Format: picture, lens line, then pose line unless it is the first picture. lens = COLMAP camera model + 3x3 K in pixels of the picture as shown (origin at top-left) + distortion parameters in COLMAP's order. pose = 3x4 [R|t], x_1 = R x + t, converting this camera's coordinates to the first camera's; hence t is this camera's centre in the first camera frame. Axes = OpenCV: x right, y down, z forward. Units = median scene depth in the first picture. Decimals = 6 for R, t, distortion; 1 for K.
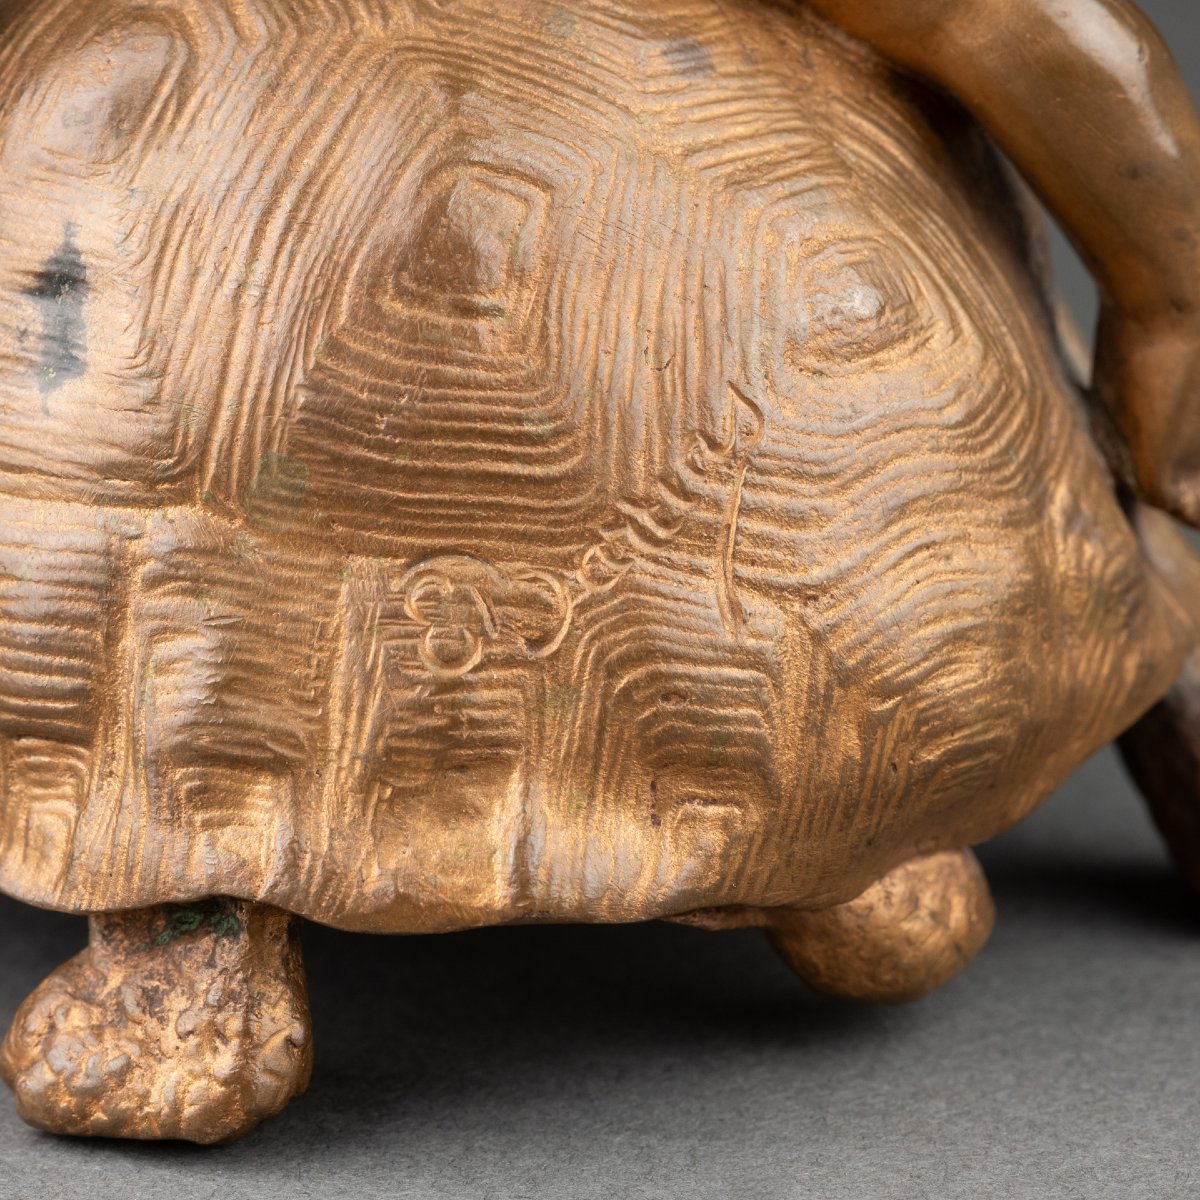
lens RADIAL K [[7236.1, 0, 600.0], [0, 7236.1, 600.0], [0, 0, 1]] dist [0.733279, 2.957333]
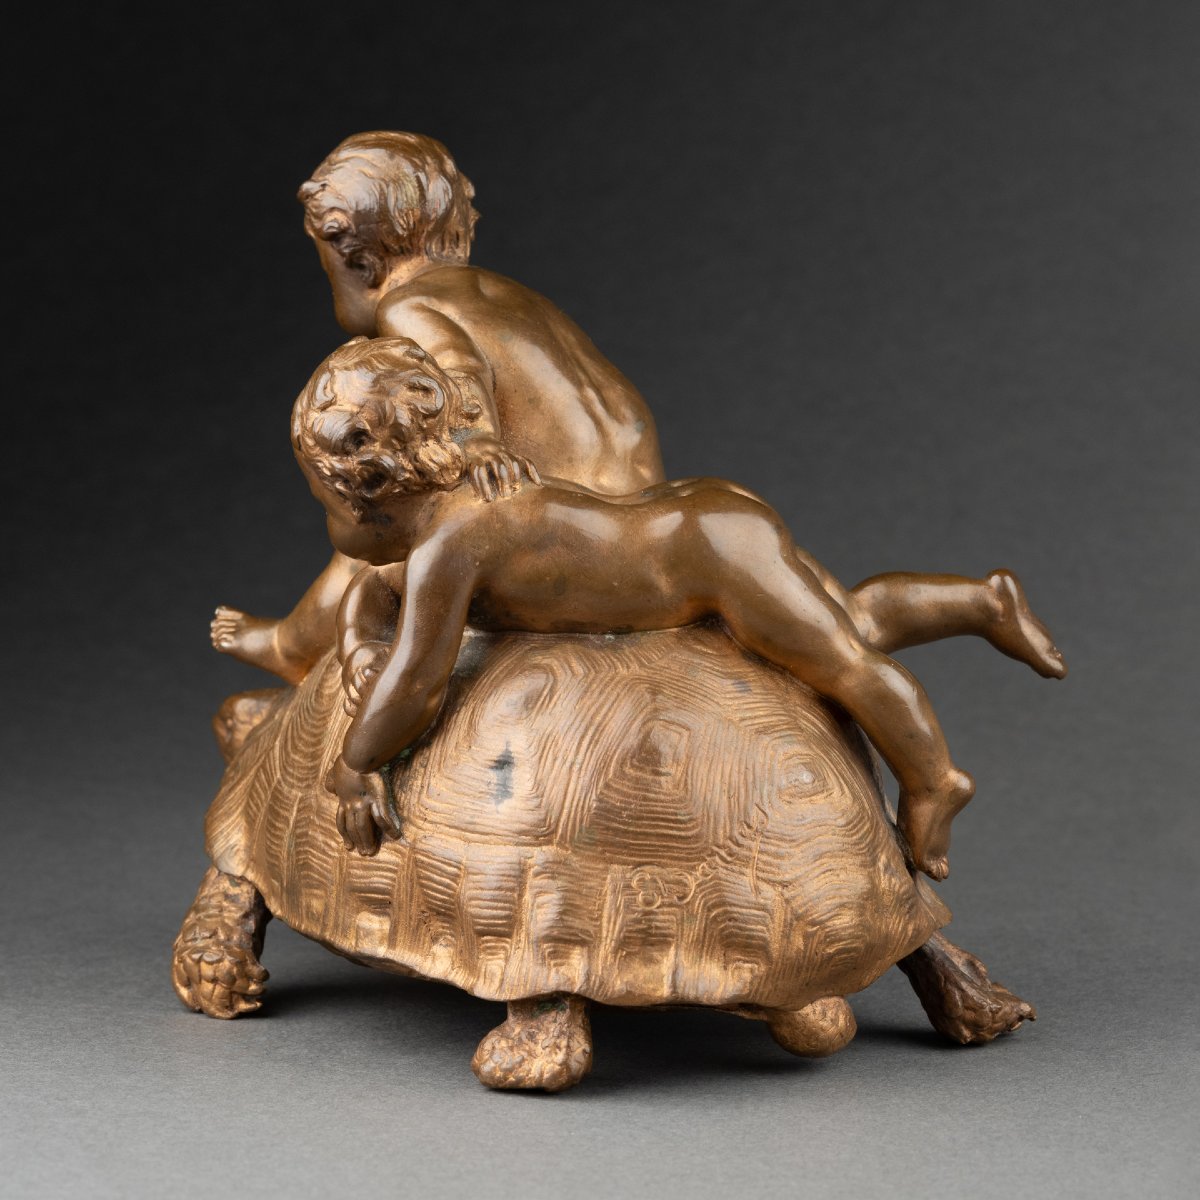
lens RADIAL K [[7236.1, 0, 600.0], [0, 7236.1, 600.0], [0, 0, 1]] dist [0.733279, 2.957333]
pose [[0.999782, 0.018026, -0.010576, -0.012291], [-0.019517, 0.986266, -0.164006, 0.331245], [0.007474, 0.164177, 0.986403, -1.621528]]
